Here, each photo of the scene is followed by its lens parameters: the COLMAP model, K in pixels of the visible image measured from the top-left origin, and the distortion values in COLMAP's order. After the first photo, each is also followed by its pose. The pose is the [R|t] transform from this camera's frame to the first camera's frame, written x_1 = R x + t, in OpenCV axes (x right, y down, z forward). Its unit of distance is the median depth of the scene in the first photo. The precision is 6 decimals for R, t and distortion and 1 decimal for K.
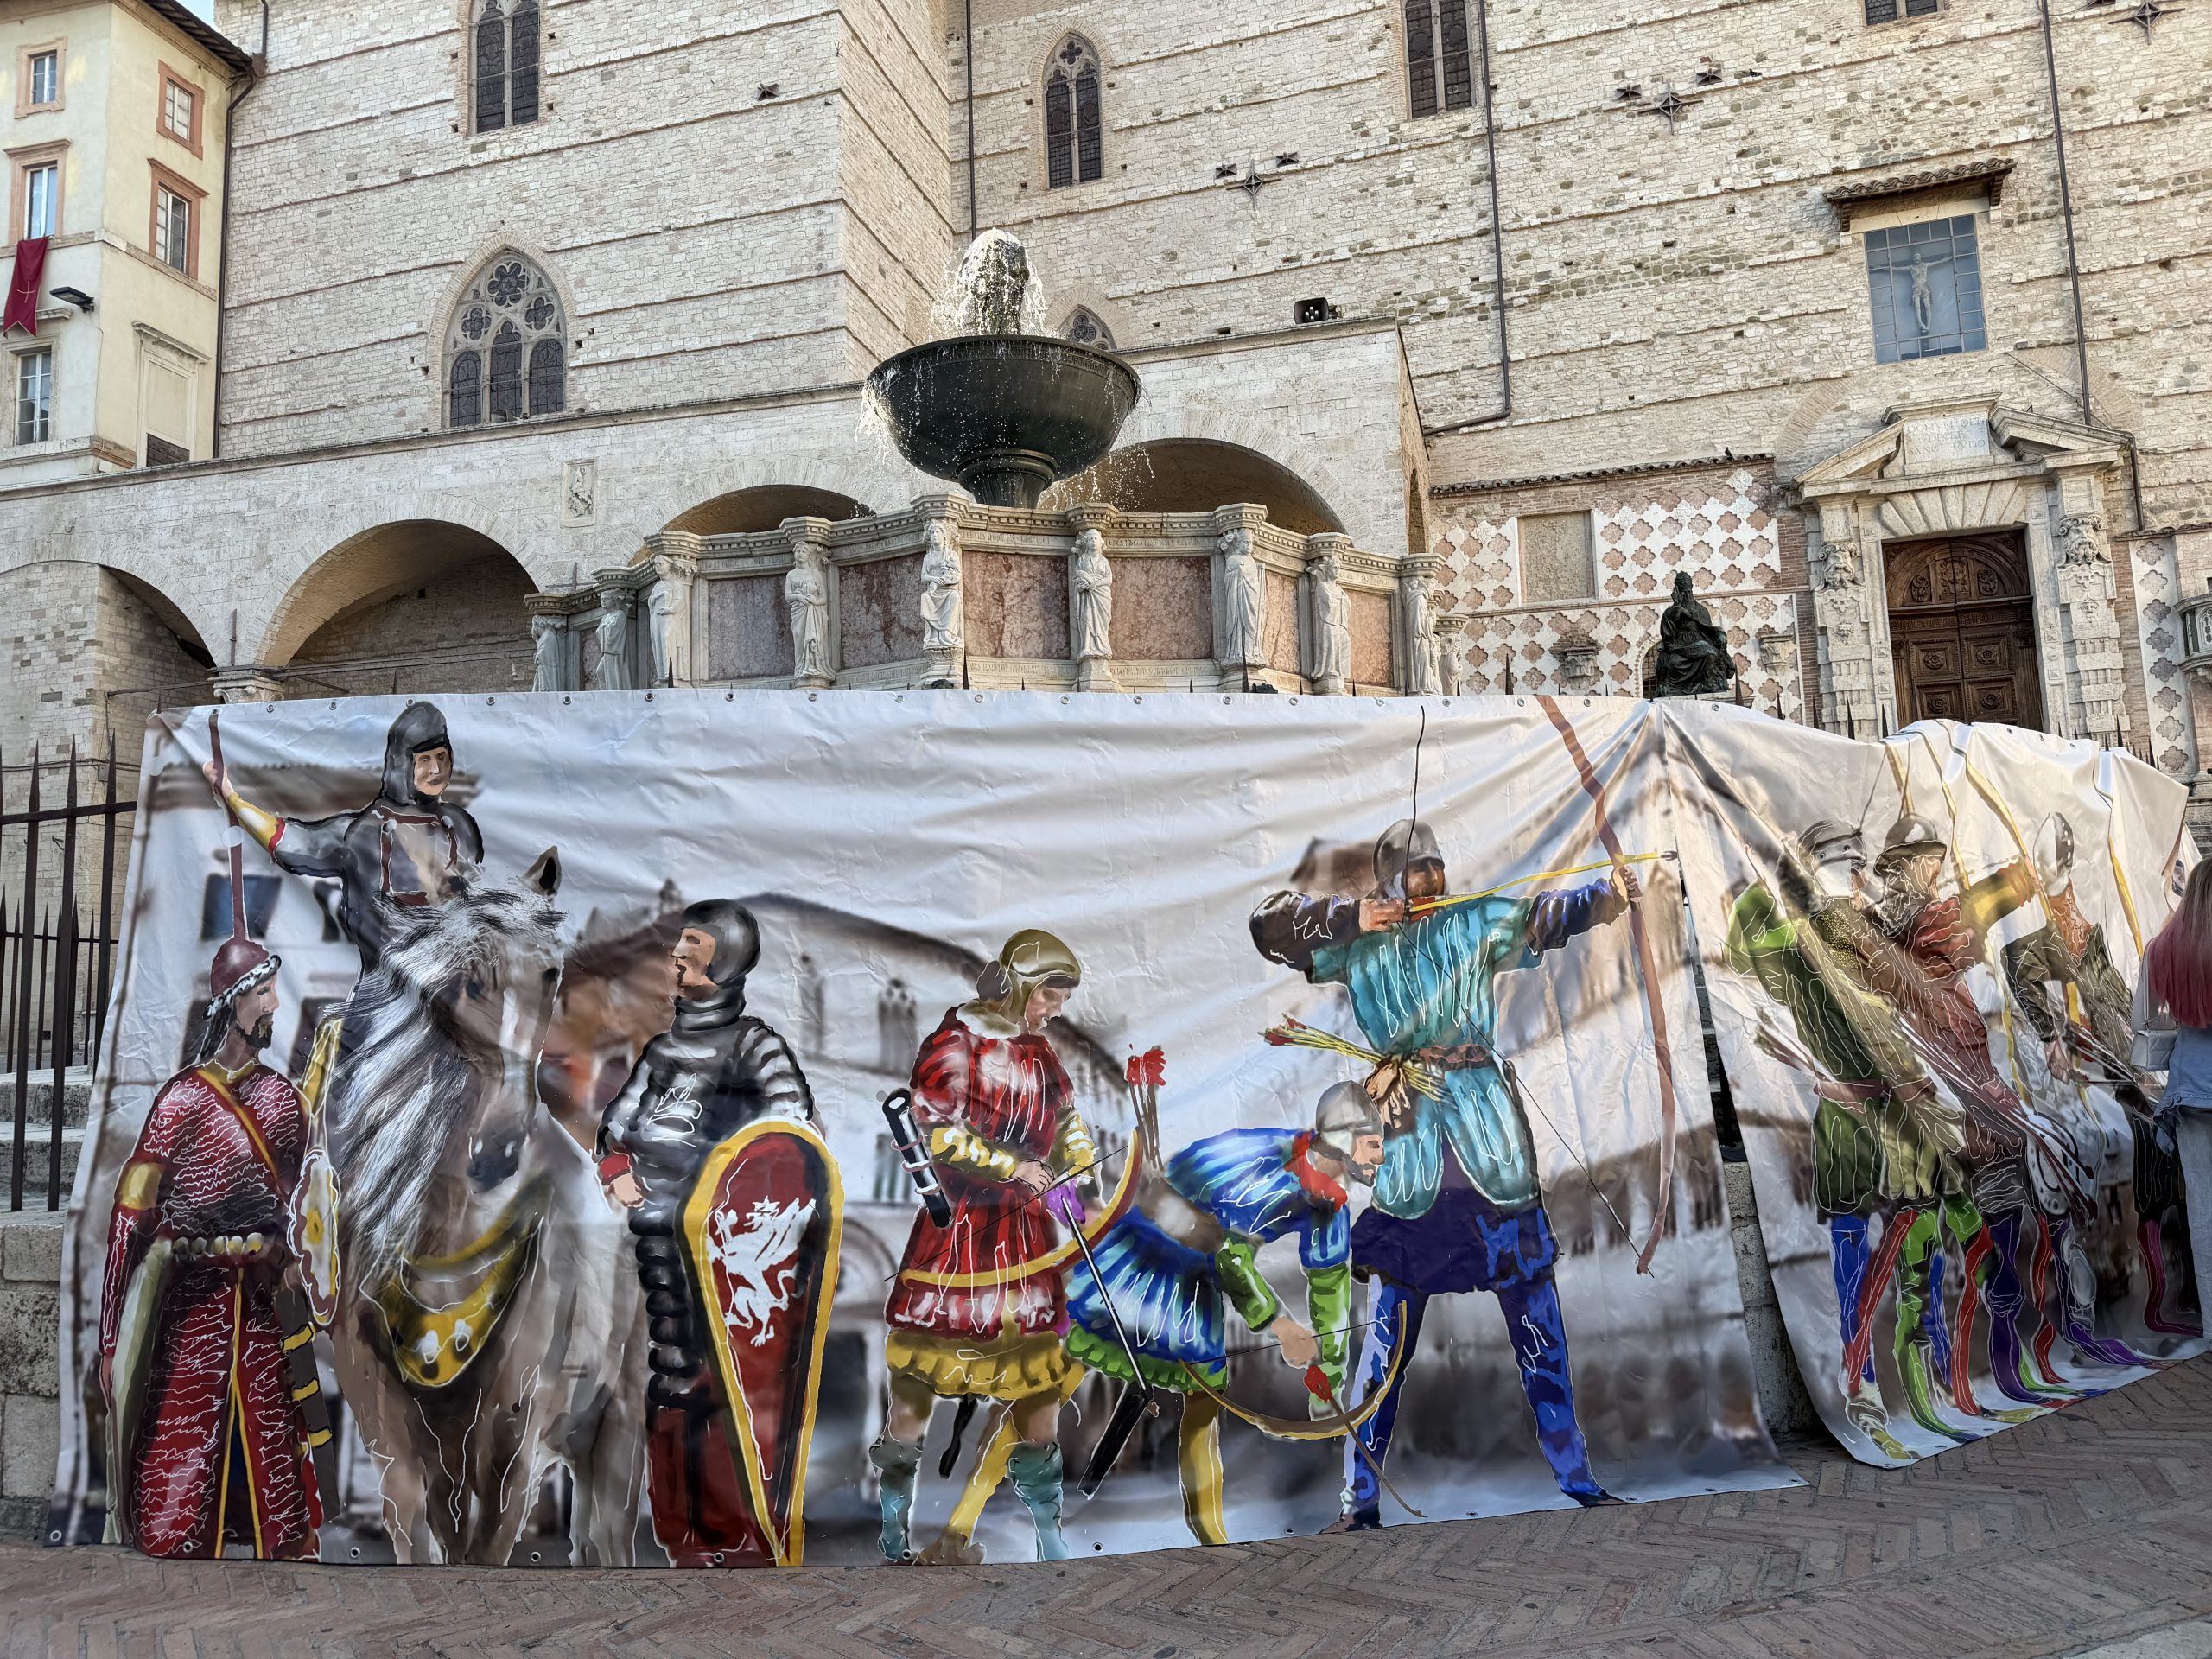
lens RADIAL K [[1493.1, 0, 1098.0], [0, 1493.1, 814.6], [0, 0, 1]] dist [0.018447, -0.020735]
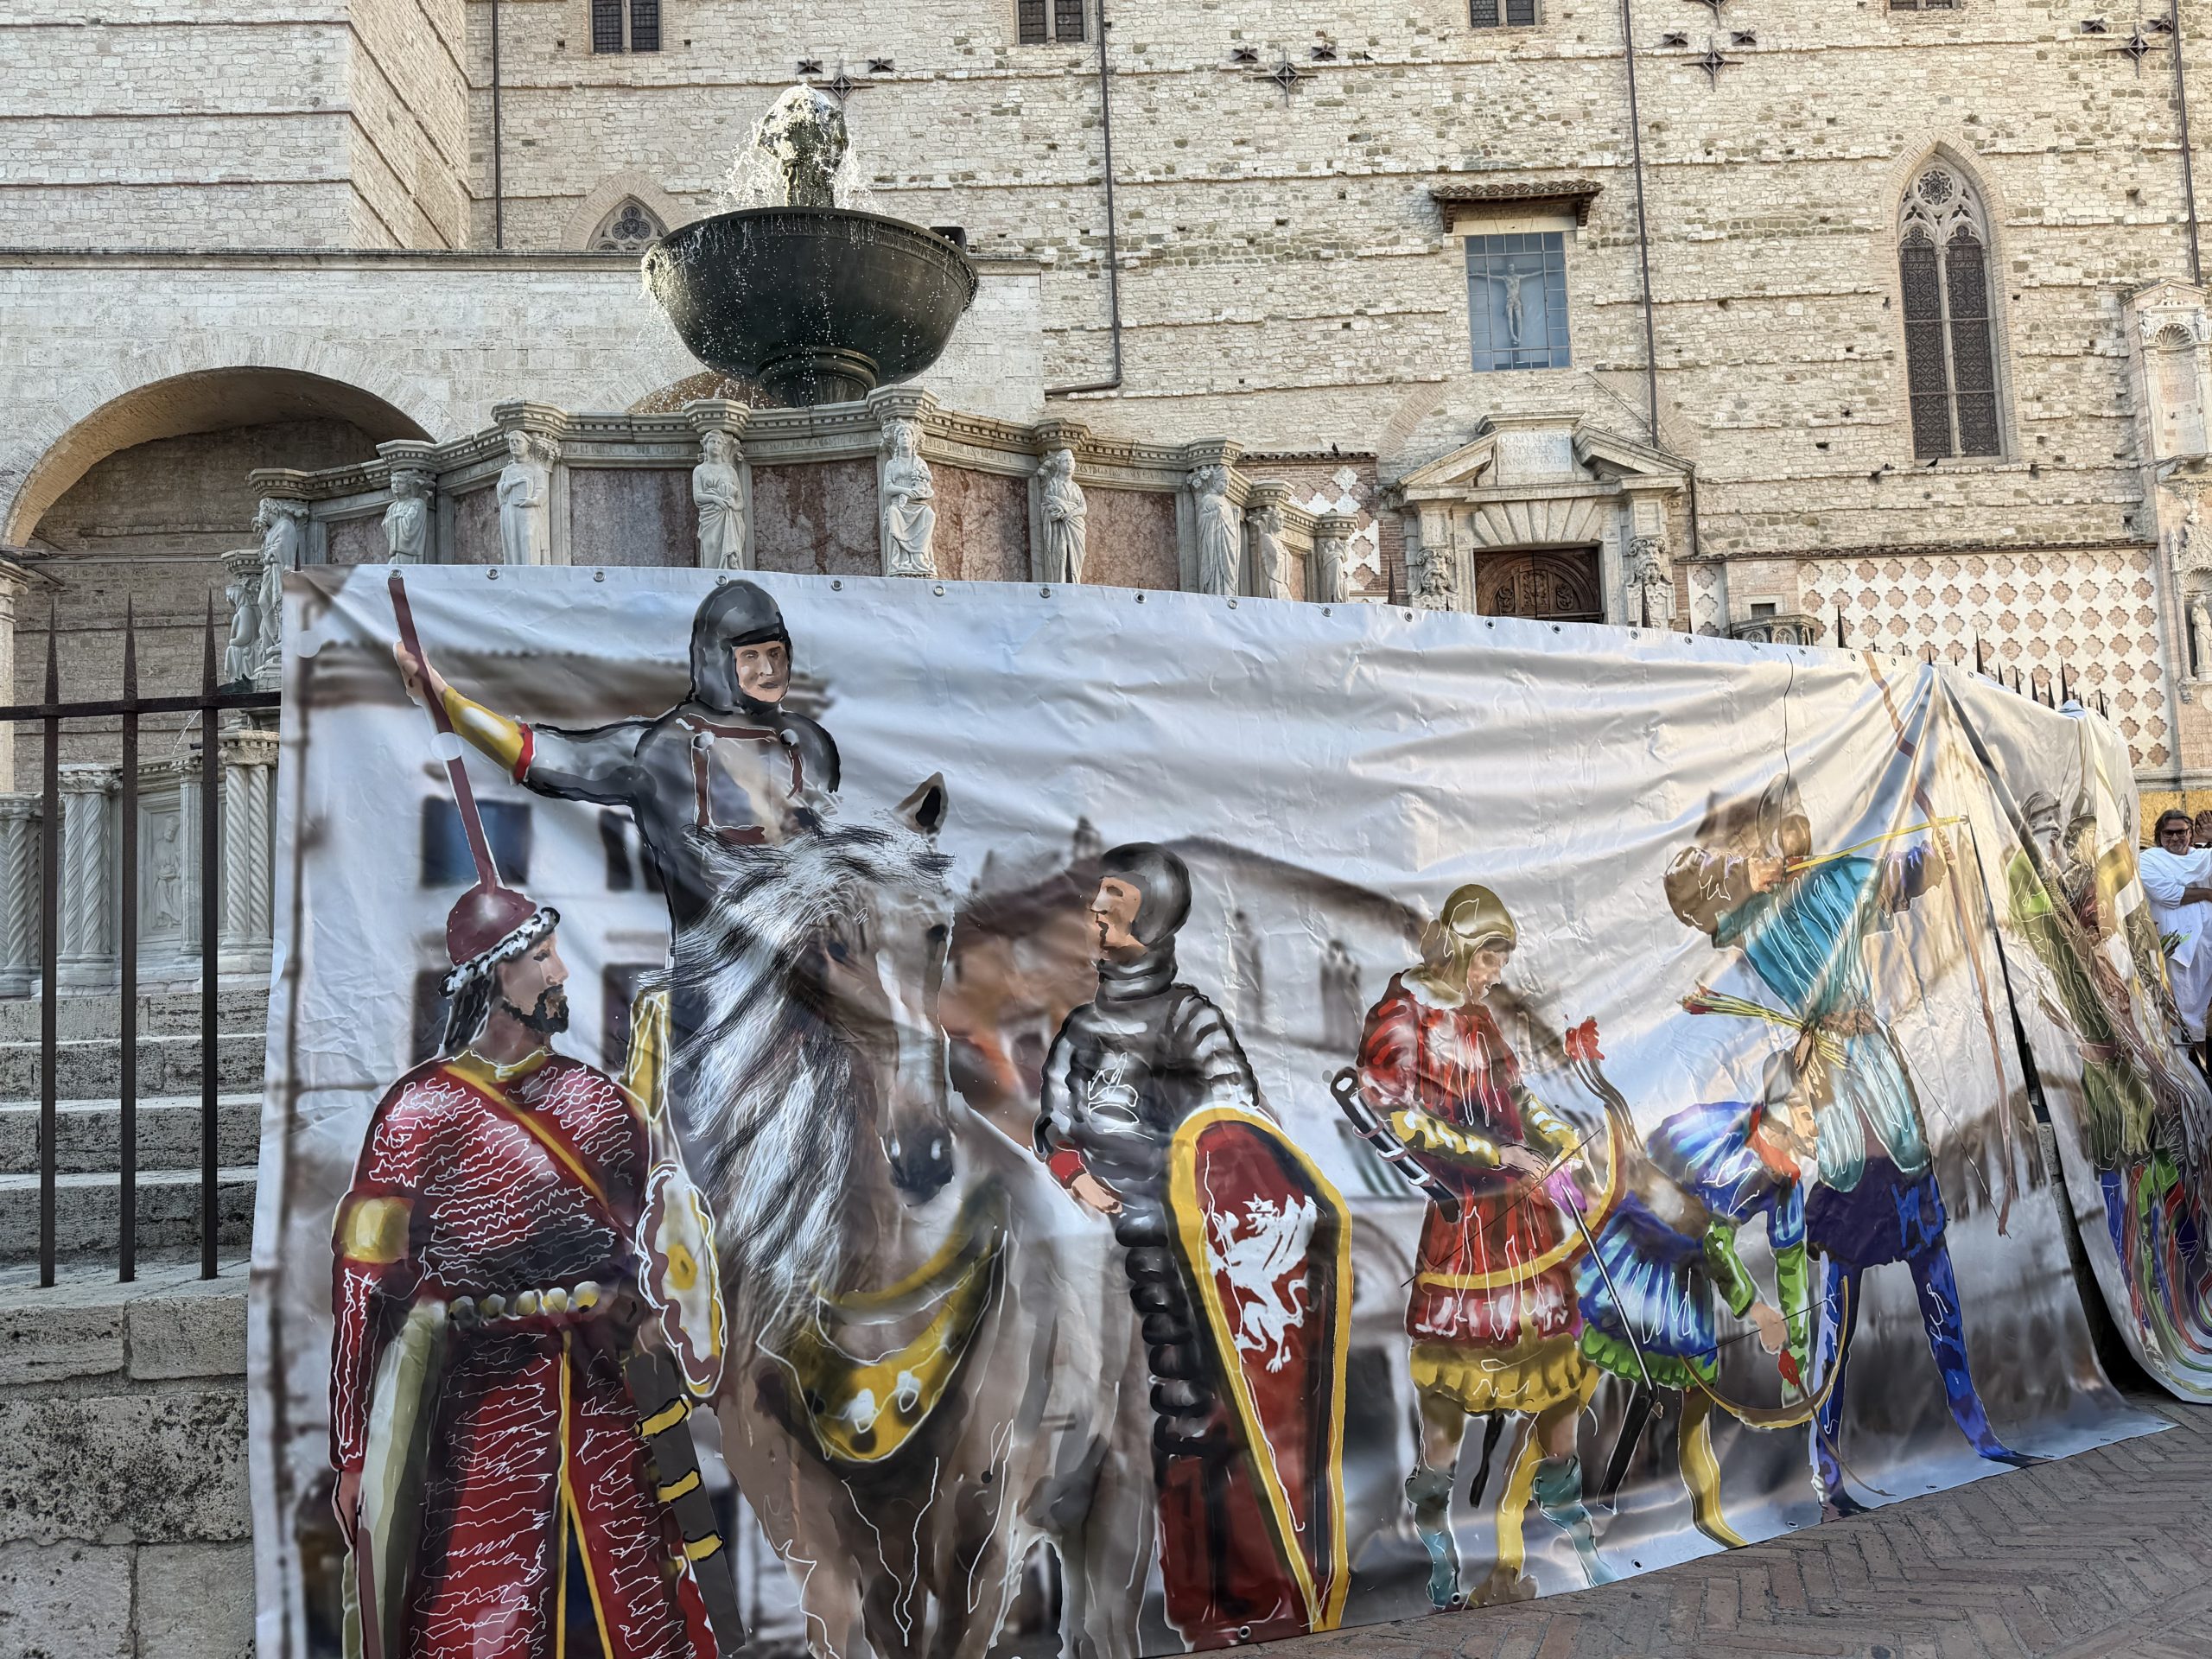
lens RADIAL K [[1655.4, 0, 1008.4], [0, 1655.4, 847.9], [0, 0, 1]] dist [0.064900, -0.085848]
pose [[0.947792, 0.018567, 0.318349, -0.602849], [-0.024563, 0.999588, 0.014830, 0.047039], [-0.317942, -0.021875, 0.947858, 0.156207]]
